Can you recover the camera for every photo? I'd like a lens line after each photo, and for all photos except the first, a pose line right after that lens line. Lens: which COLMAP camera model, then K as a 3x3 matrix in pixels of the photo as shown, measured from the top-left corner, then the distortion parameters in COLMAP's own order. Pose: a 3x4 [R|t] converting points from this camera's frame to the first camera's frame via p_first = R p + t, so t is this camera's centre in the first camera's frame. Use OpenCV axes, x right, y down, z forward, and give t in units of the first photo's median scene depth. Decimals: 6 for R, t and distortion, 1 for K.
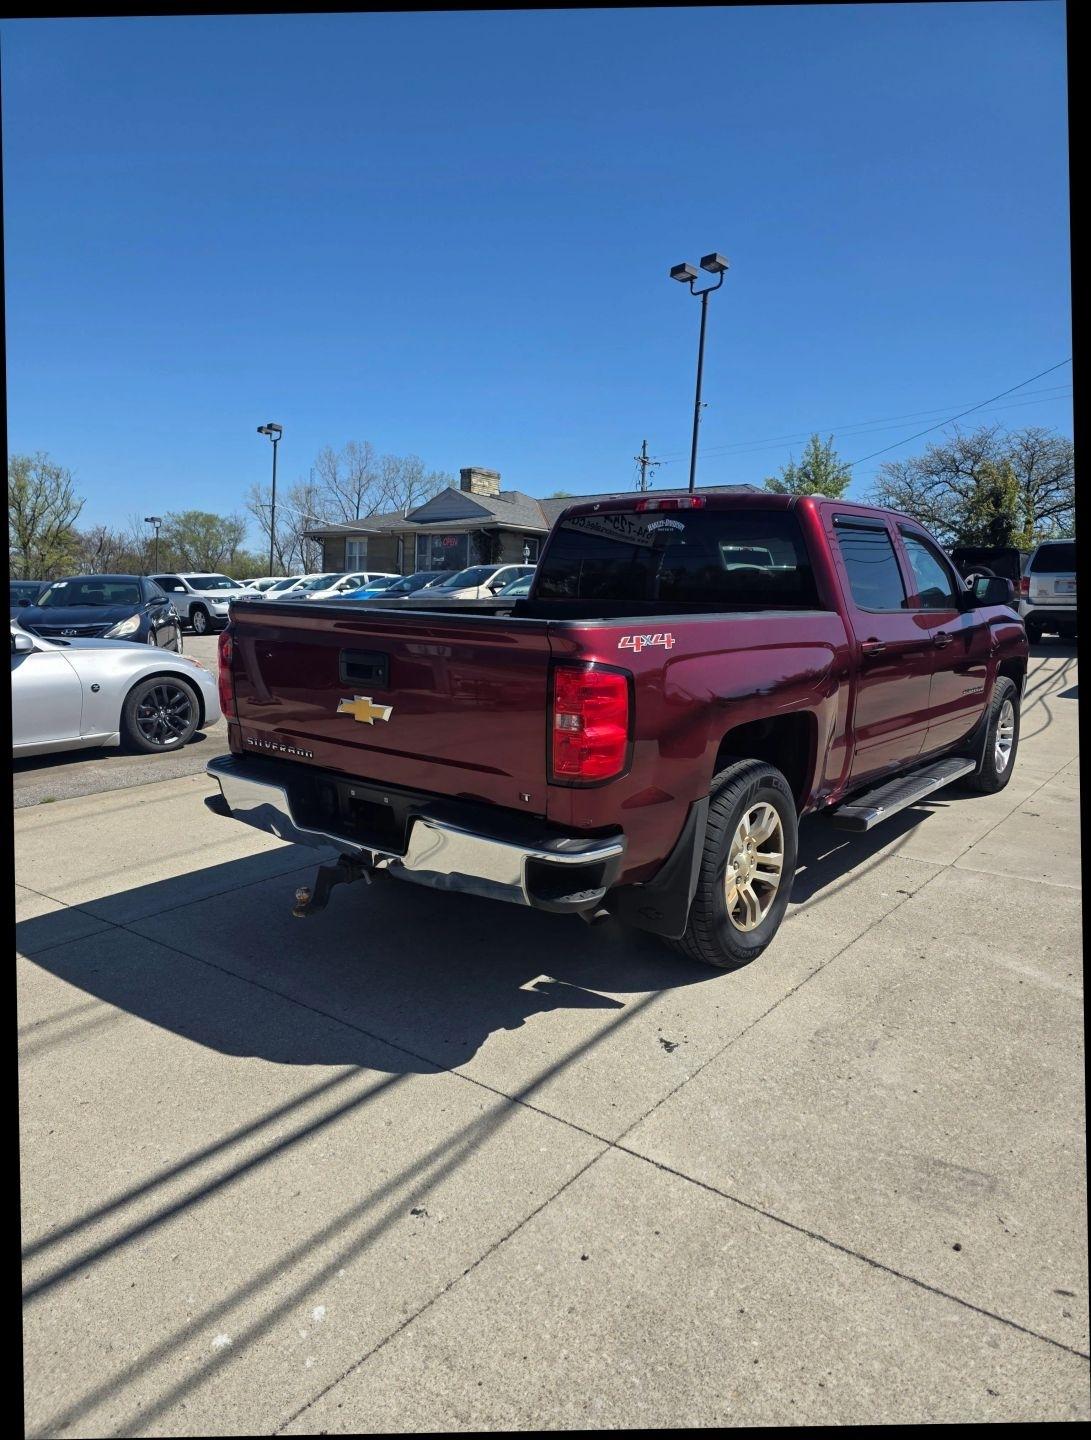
lens RADIAL K [[945.2, 0, 546.5], [0, 945.2, 708.2], [0, 0, 1]] dist [0.087269, -0.112989]
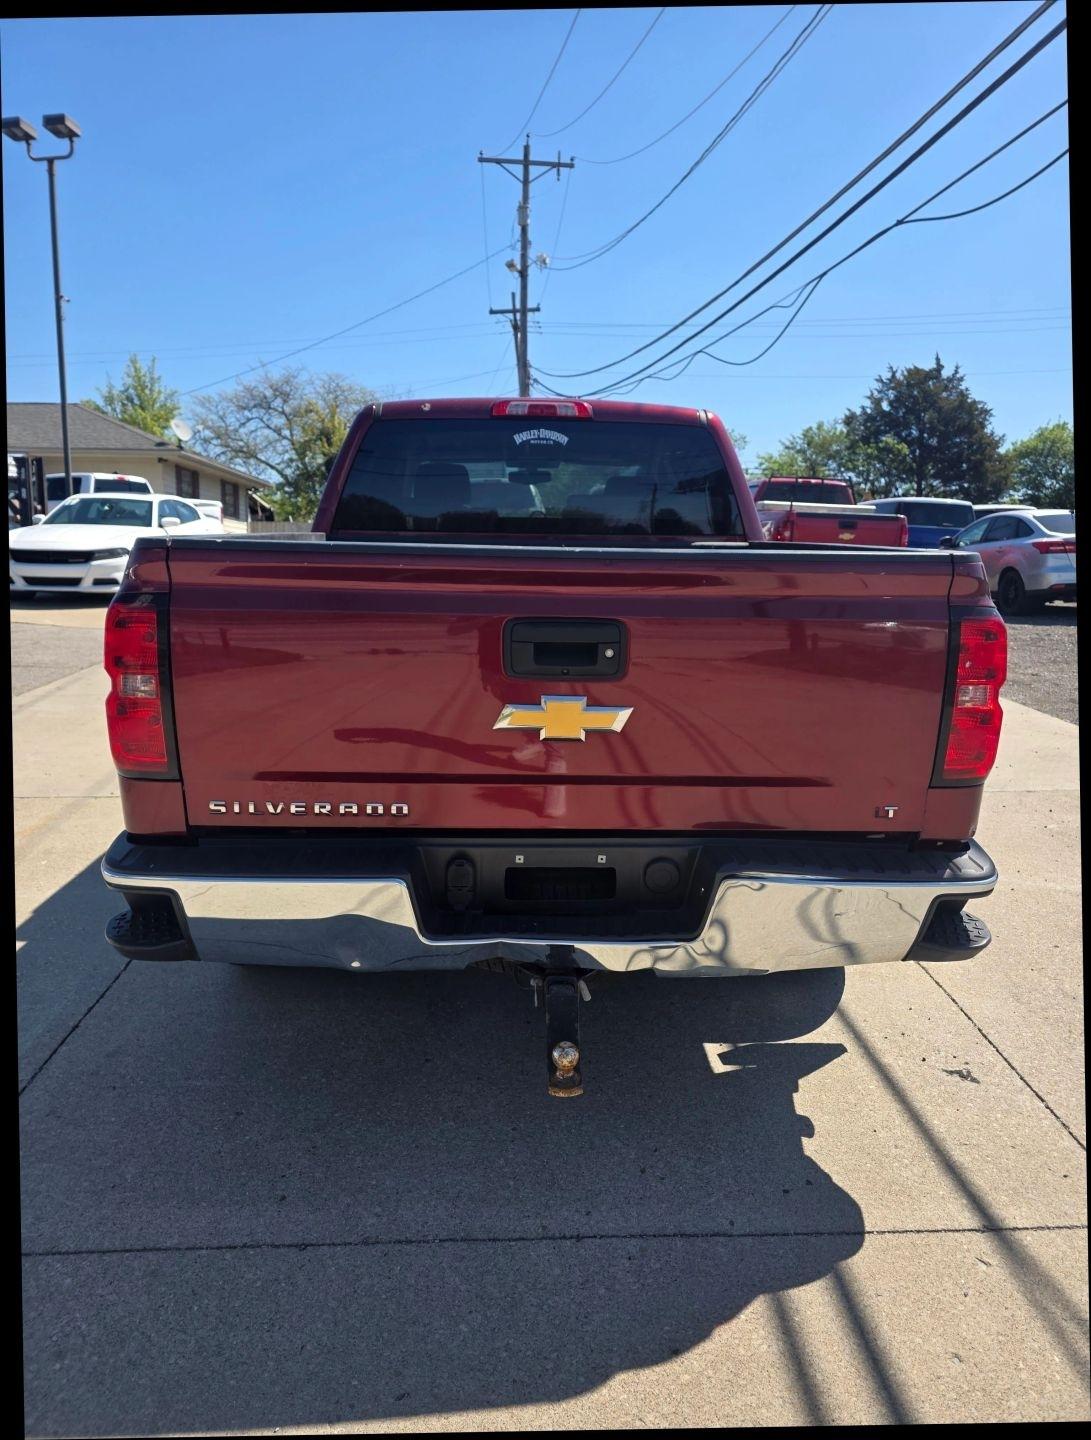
lens RADIAL K [[952.6, 0, 546.3], [0, 952.6, 704.7], [0, 0, 1]] dist [0.065196, -0.070005]
pose [[0.761747, -0.126835, 0.635338, -0.096825], [0.089328, 0.991845, 0.090905, -0.010460], [-0.641687, -0.012493, 0.766865, 0.092294]]
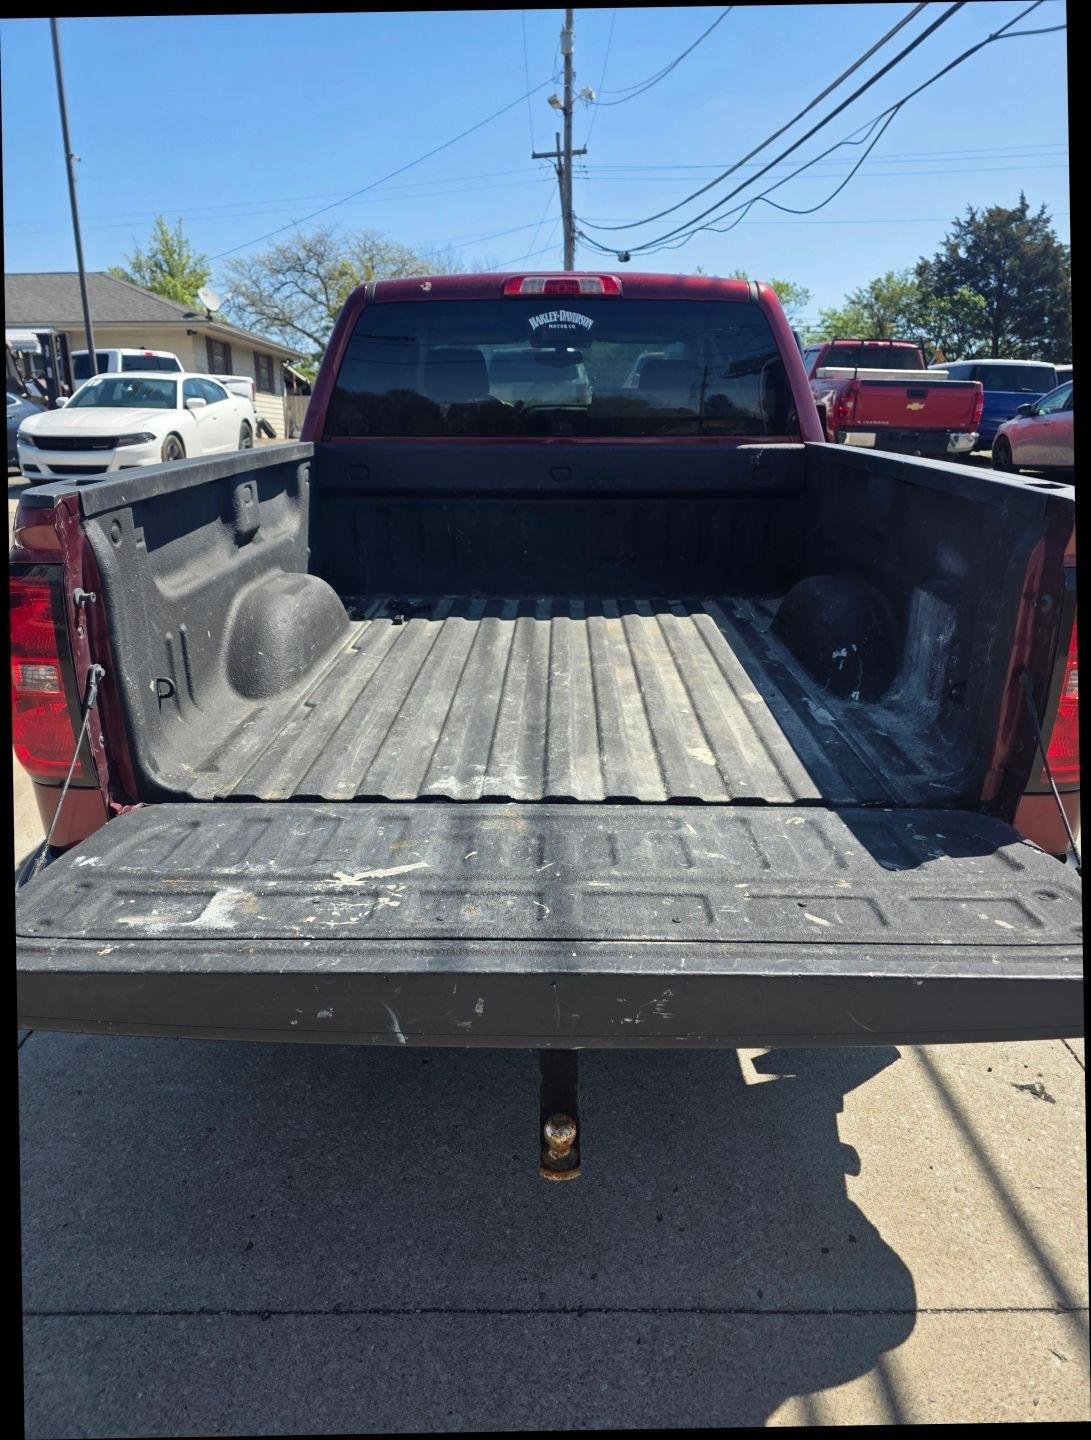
lens RADIAL K [[953.9, 0, 550.1], [0, 953.9, 706.3], [0, 0, 1]] dist [0.055438, -0.055236]
pose [[0.789957, -0.210380, 0.575942, -0.078699], [0.101467, 0.971198, 0.215588, -0.017879], [-0.604709, -0.111866, 0.788551, 0.105341]]
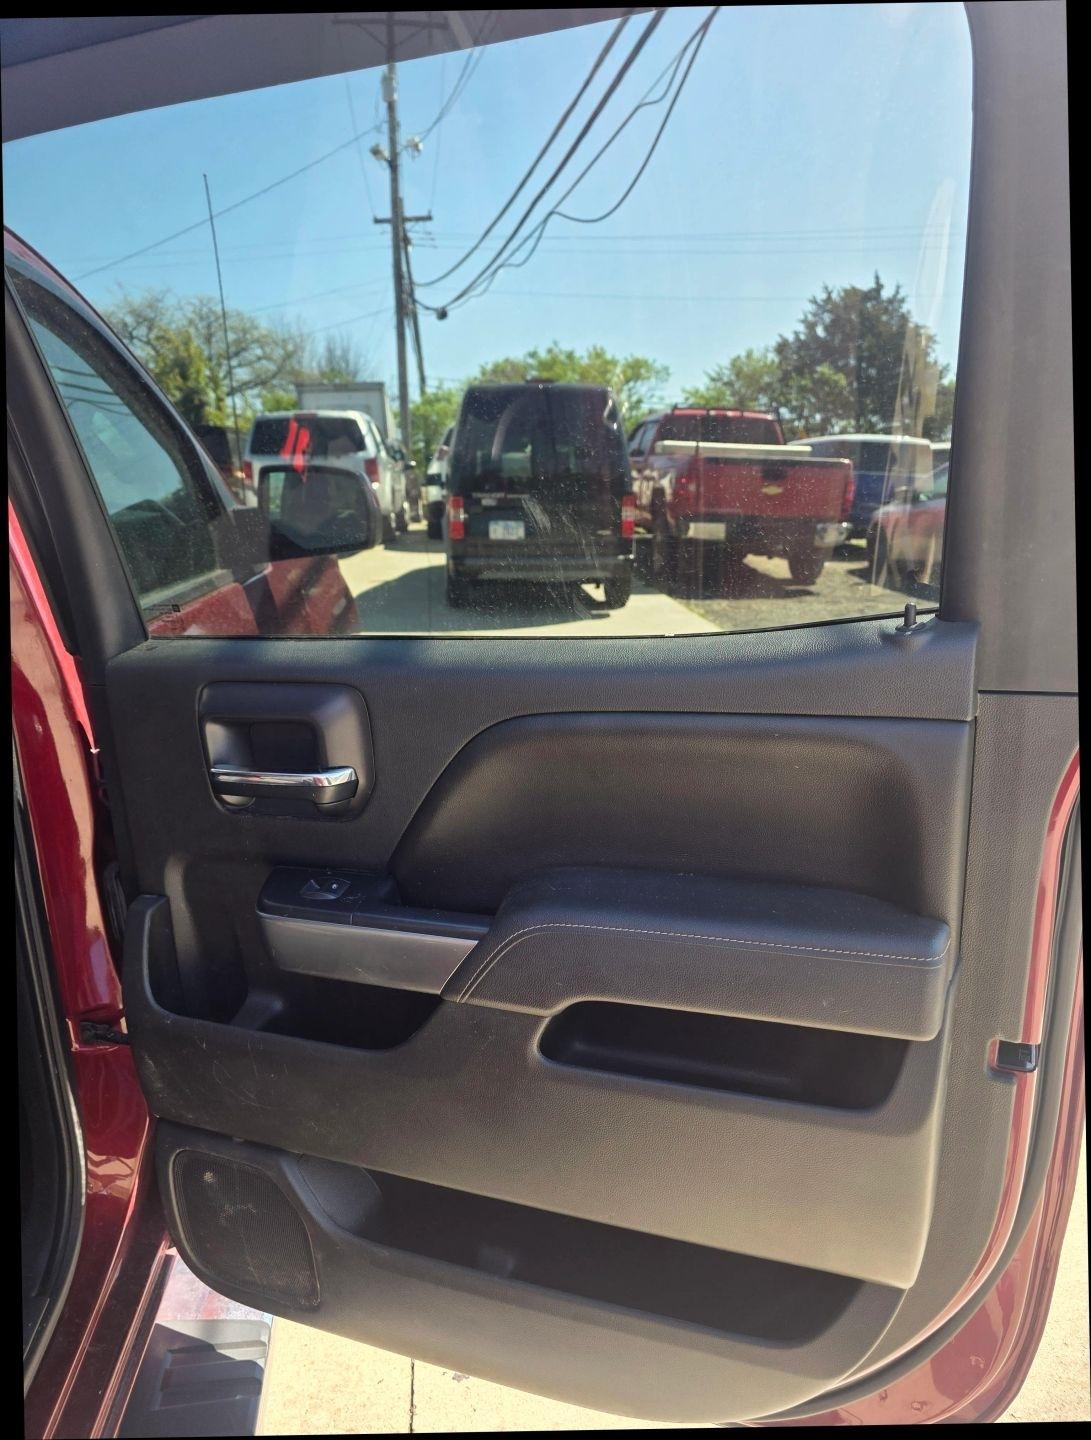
lens RADIAL K [[969.4, 0, 551.2], [0, 969.4, 724.1], [0, 0, 1]] dist [0.027138, -0.003575]
pose [[0.712358, -0.194578, 0.674304, 0.079250], [0.107277, 0.979696, 0.169371, -0.027880], [-0.693569, -0.048315, 0.718768, 0.197372]]
